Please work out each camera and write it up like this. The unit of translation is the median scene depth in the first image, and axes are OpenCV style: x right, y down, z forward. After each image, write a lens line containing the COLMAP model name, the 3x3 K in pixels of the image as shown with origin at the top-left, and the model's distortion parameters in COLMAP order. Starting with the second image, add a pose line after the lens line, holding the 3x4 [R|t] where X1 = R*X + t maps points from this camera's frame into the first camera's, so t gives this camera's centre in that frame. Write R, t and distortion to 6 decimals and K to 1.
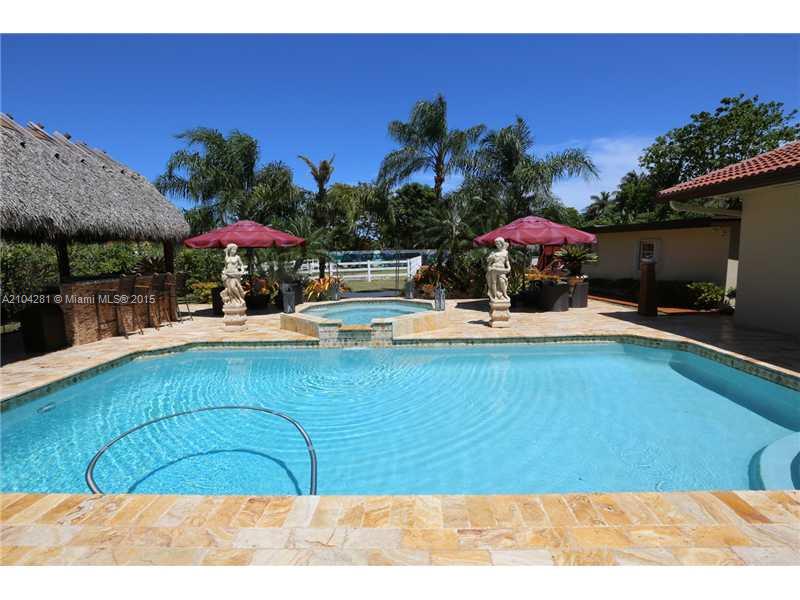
lens RADIAL K [[361.5, 0, 400.0], [0, 361.5, 304.0], [0, 0, 1]] dist [-0.040075, 0.005816]
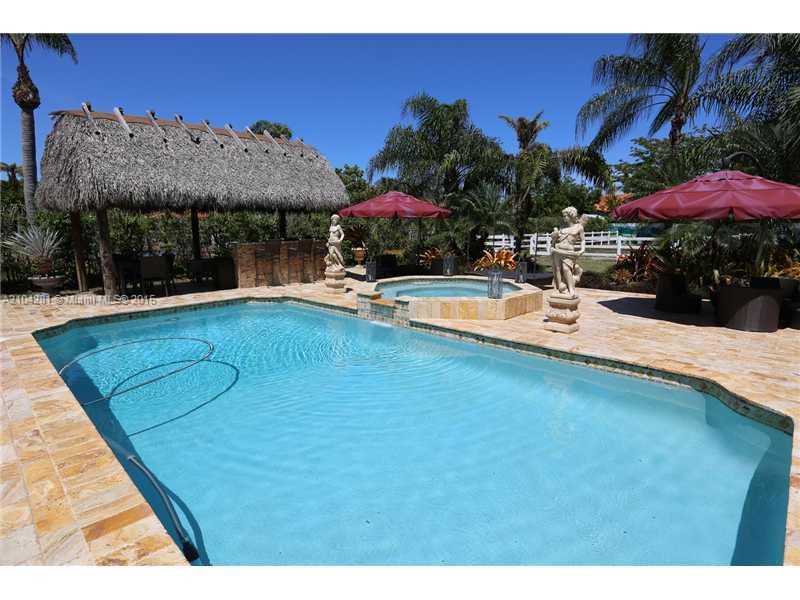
lens RADIAL K [[412.9, 0, 403.0], [0, 412.9, 296.1], [0, 0, 1]] dist [-0.042105, -0.000132]
pose [[0.754481, 0.127084, -0.643901, 0.576543], [-0.104140, 0.991826, 0.073728, -0.035260], [0.648008, 0.011430, 0.761548, 0.171972]]
